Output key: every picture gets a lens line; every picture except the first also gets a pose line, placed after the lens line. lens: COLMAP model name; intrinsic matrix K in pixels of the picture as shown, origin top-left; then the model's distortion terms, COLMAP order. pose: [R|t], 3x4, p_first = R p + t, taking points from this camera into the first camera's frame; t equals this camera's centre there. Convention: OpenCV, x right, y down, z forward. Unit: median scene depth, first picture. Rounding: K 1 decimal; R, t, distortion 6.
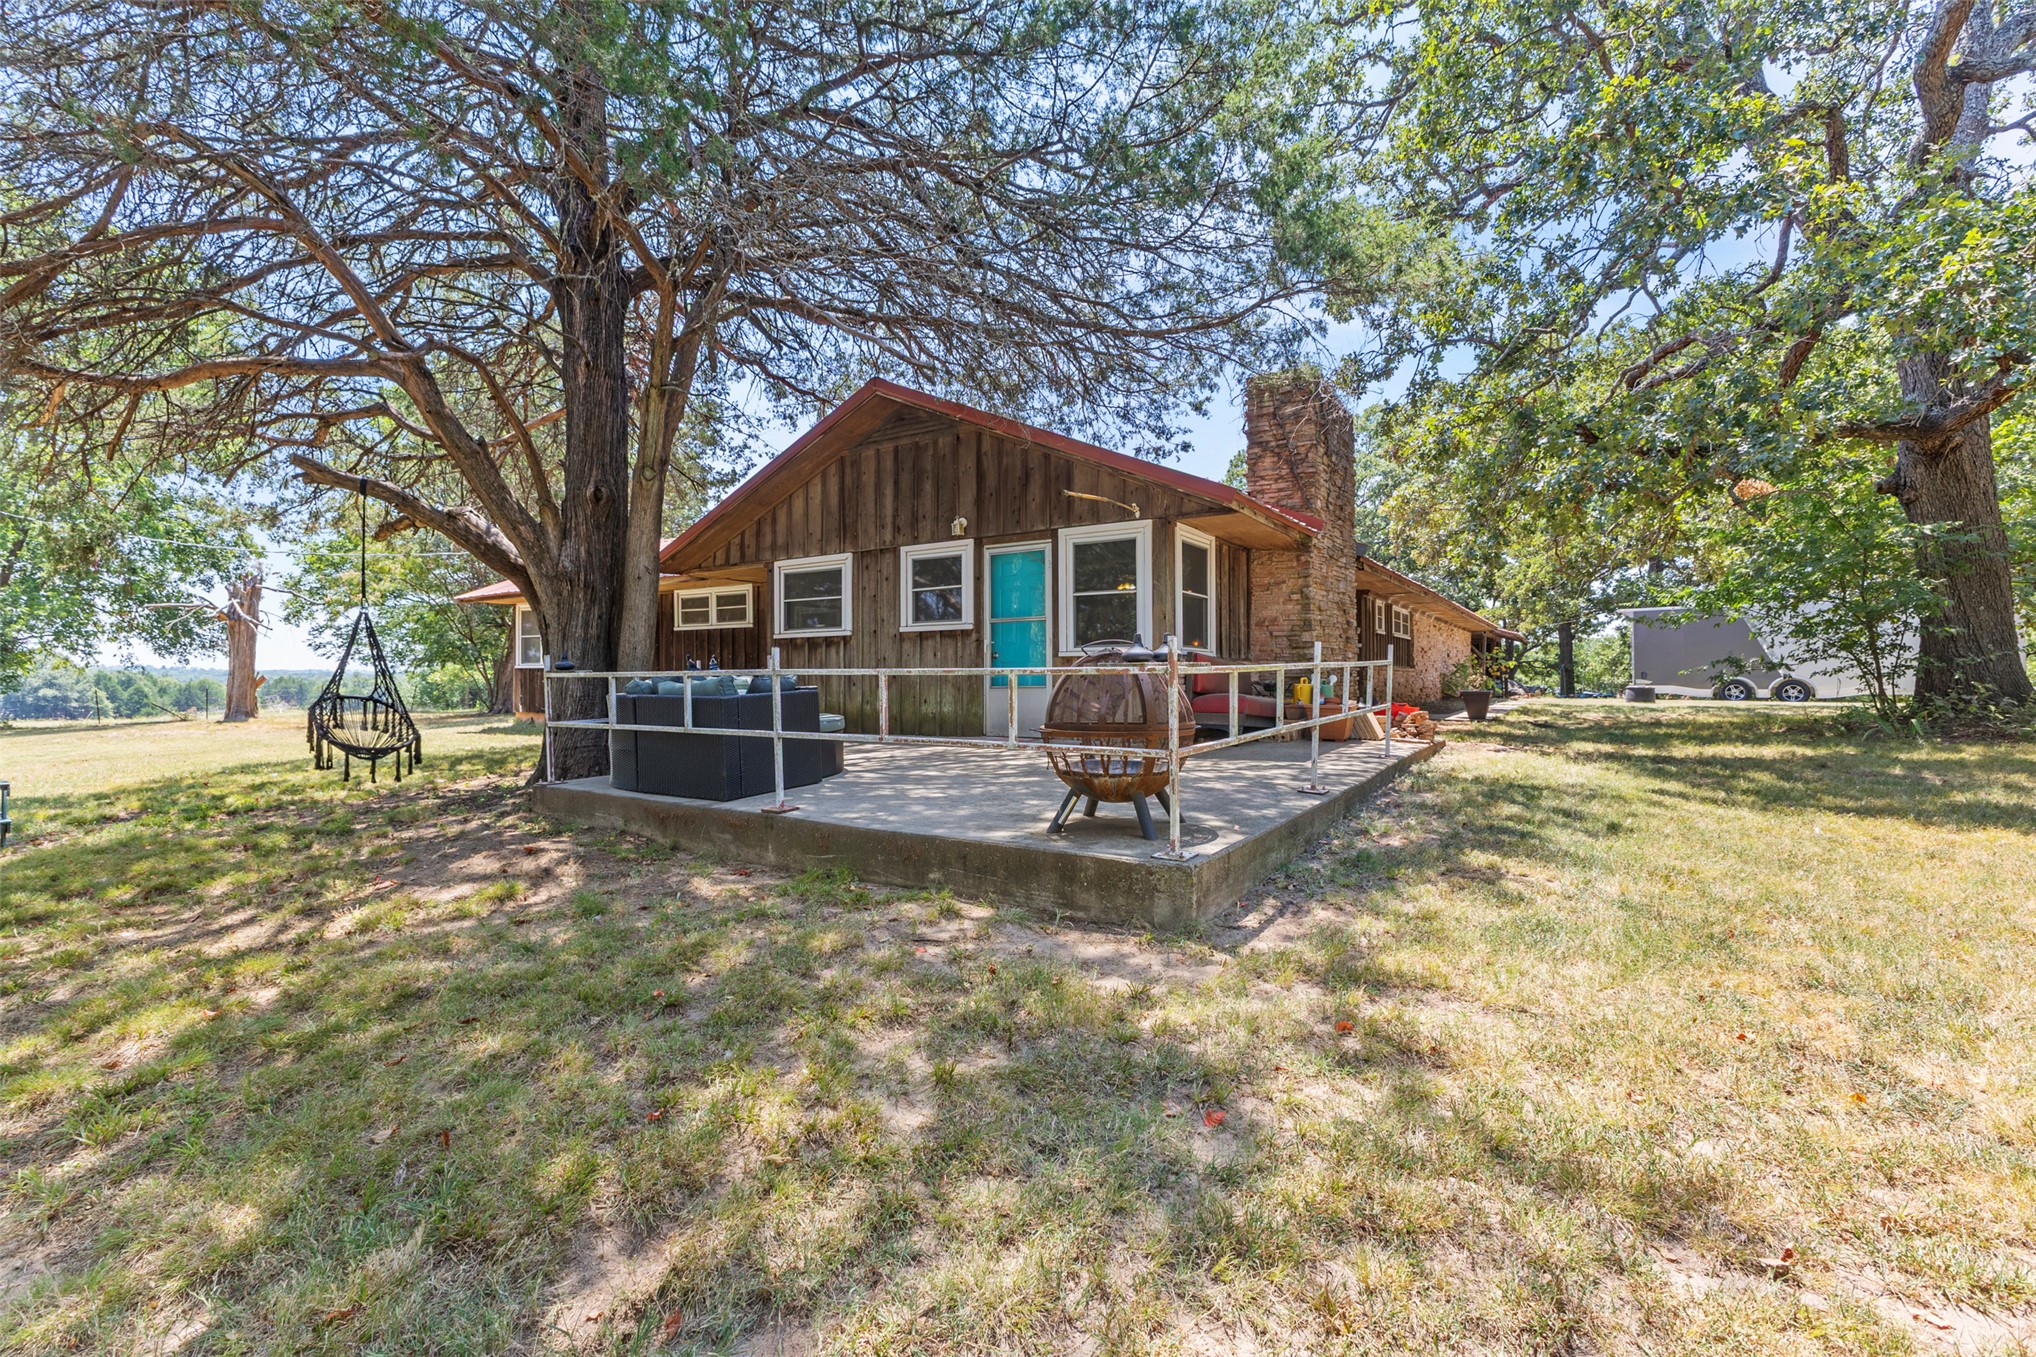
lens RADIAL K [[884.8, 0, 1013.1], [0, 884.8, 682.1], [0, 0, 1]] dist [-0.001409, -0.000083]
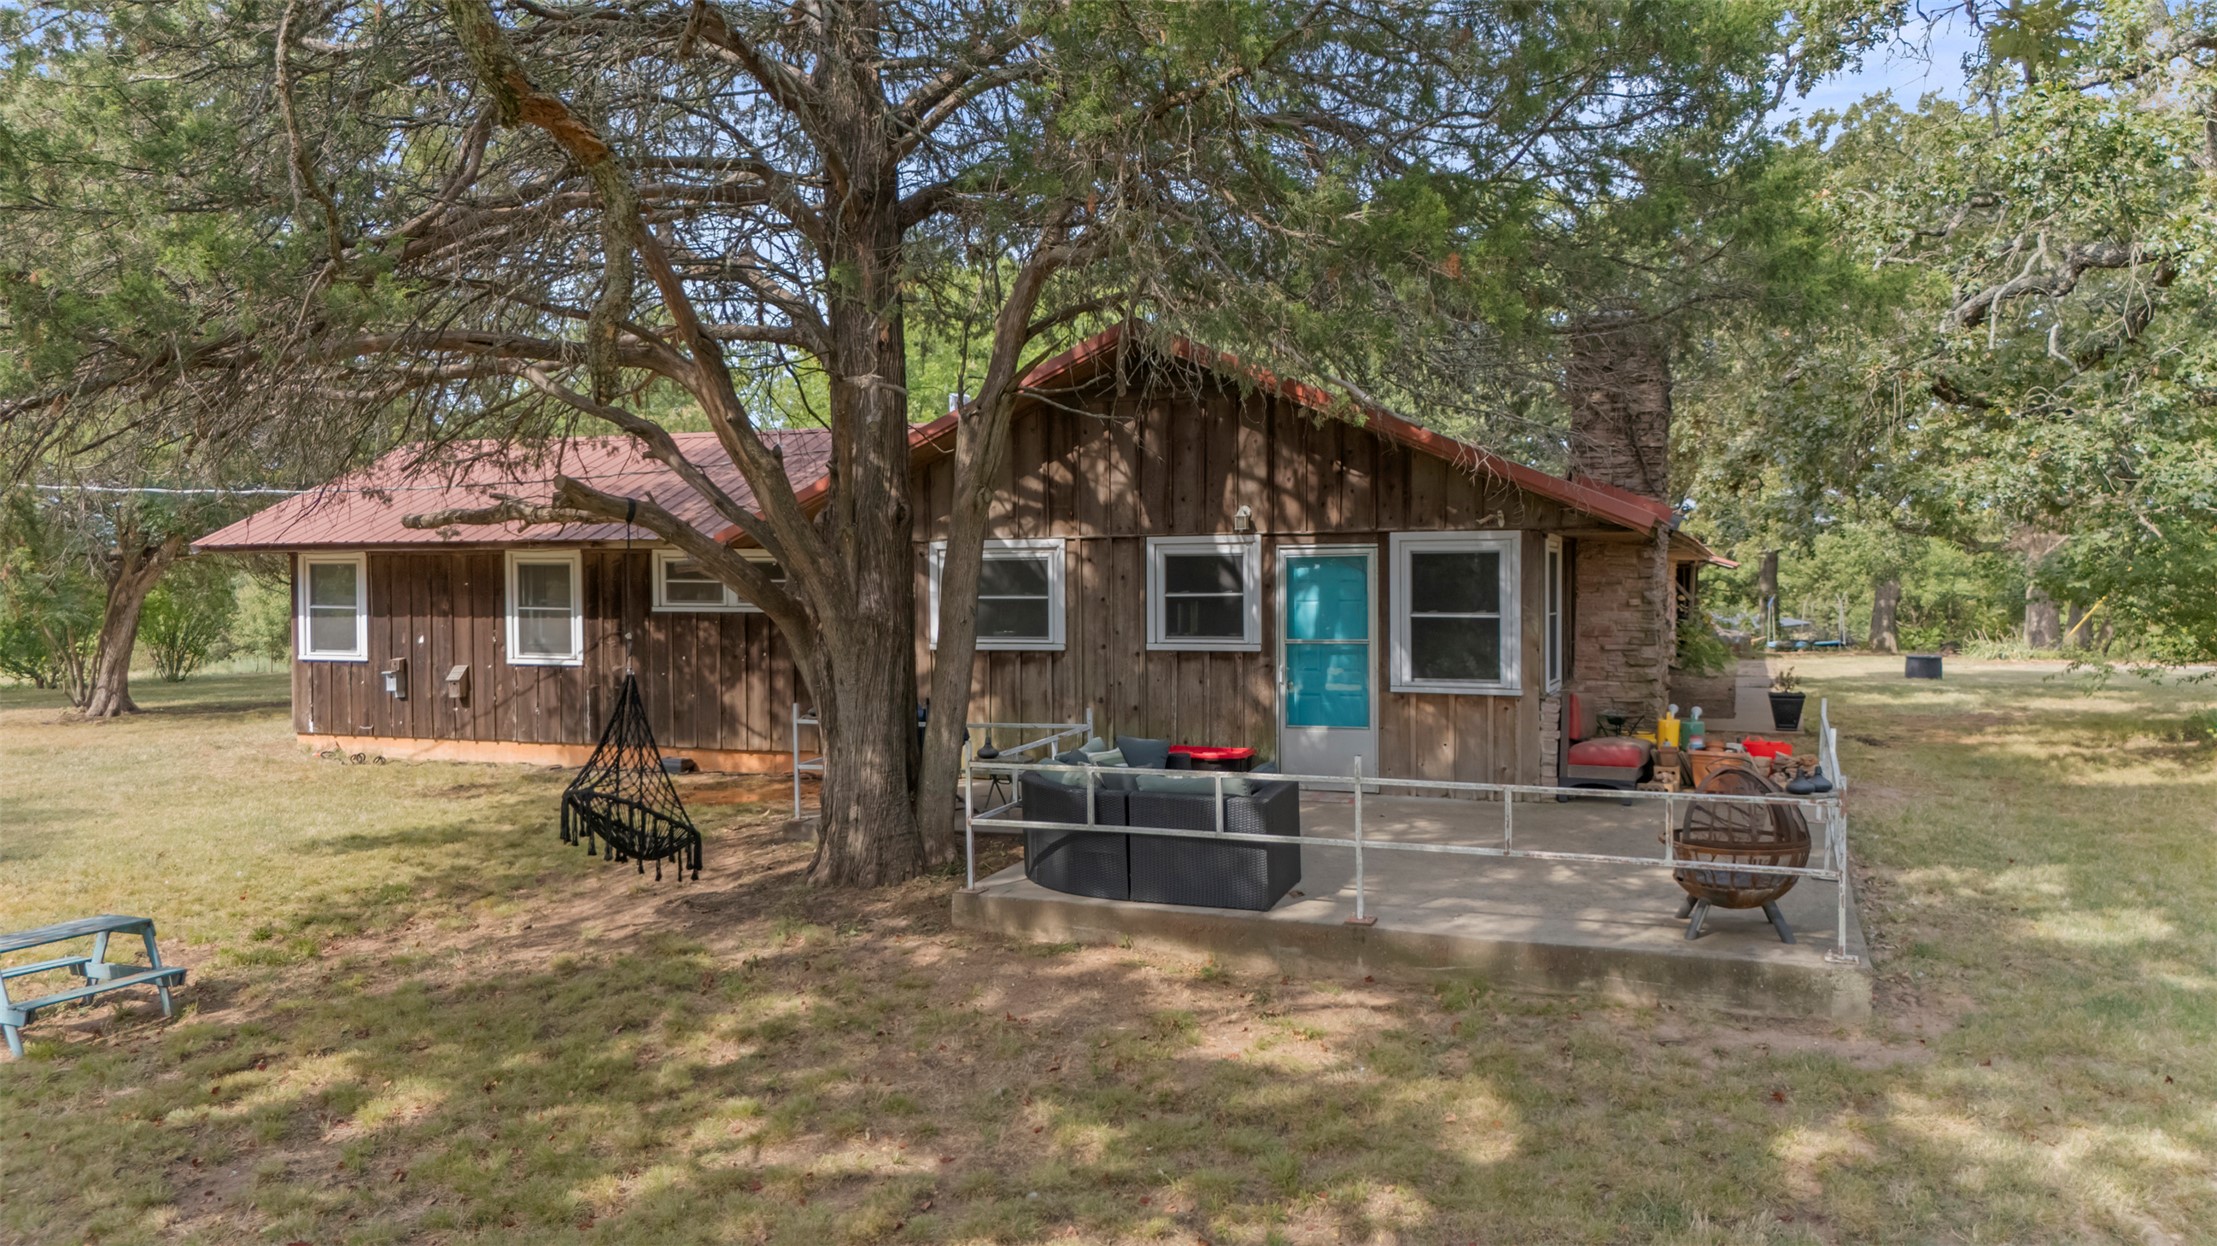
lens RADIAL K [[1649.9, 0, 1104.1], [0, 1649.9, 622.4], [0, 0, 1]] dist [0.064003, -0.065202]
pose [[0.977539, -0.006506, 0.210655, -0.477486], [0.001549, 0.999718, 0.023685, -0.118194], [-0.210750, -0.022827, 0.977274, -0.376557]]
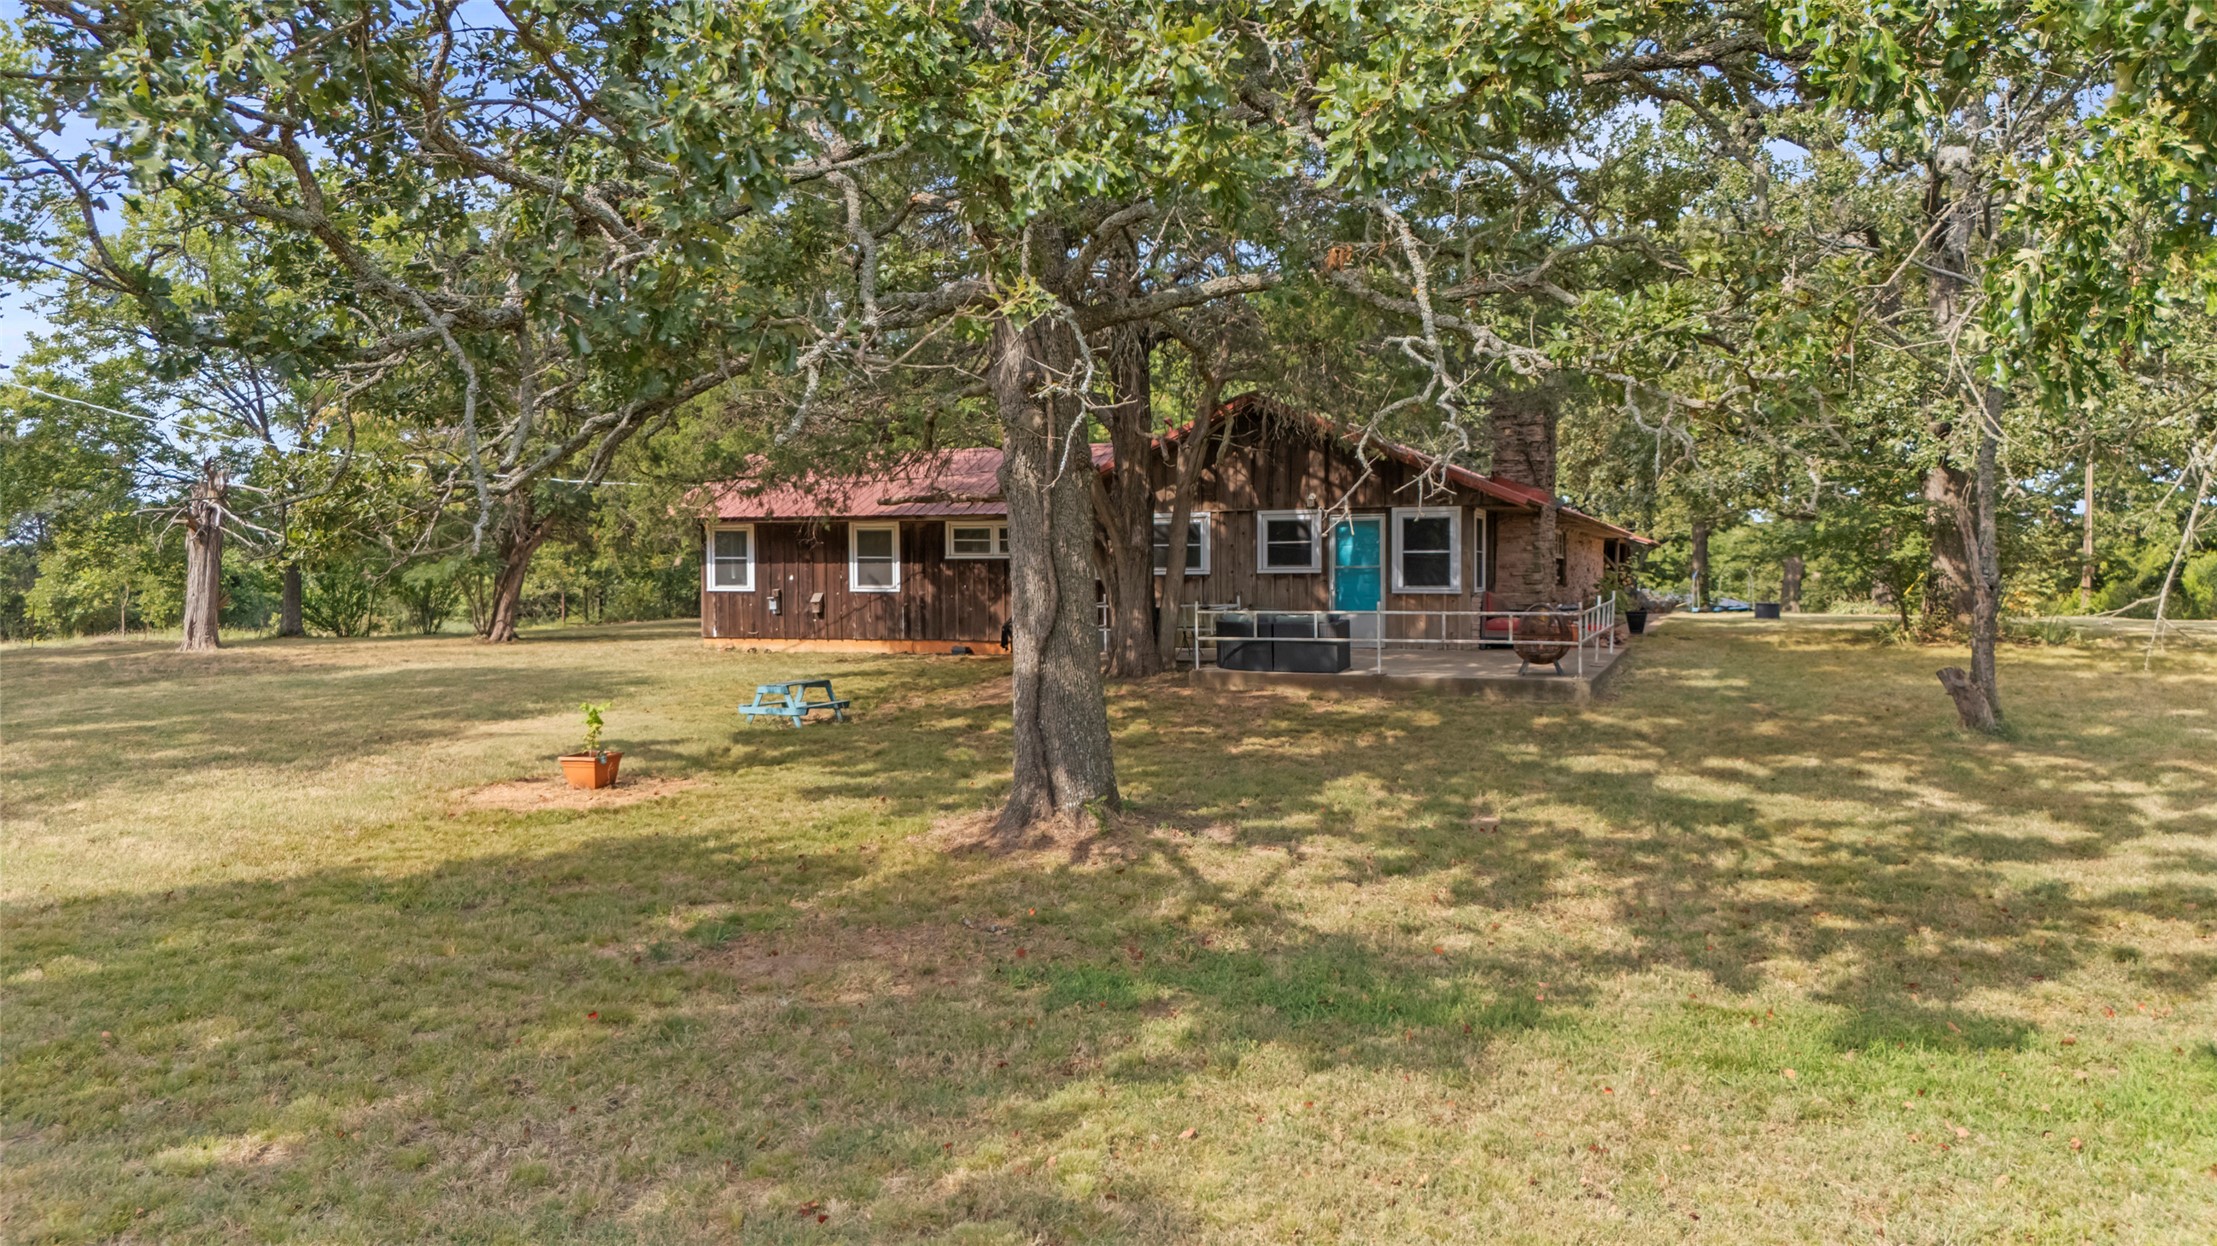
lens RADIAL K [[1649.9, 0, 1117.3], [0, 1649.9, 619.2], [0, 0, 1]] dist [0.064003, -0.065202]
pose [[0.975675, -0.006839, 0.219116, -0.931410], [0.001646, 0.999714, 0.023875, -0.048754], [-0.219216, -0.022933, 0.975407, -1.488648]]
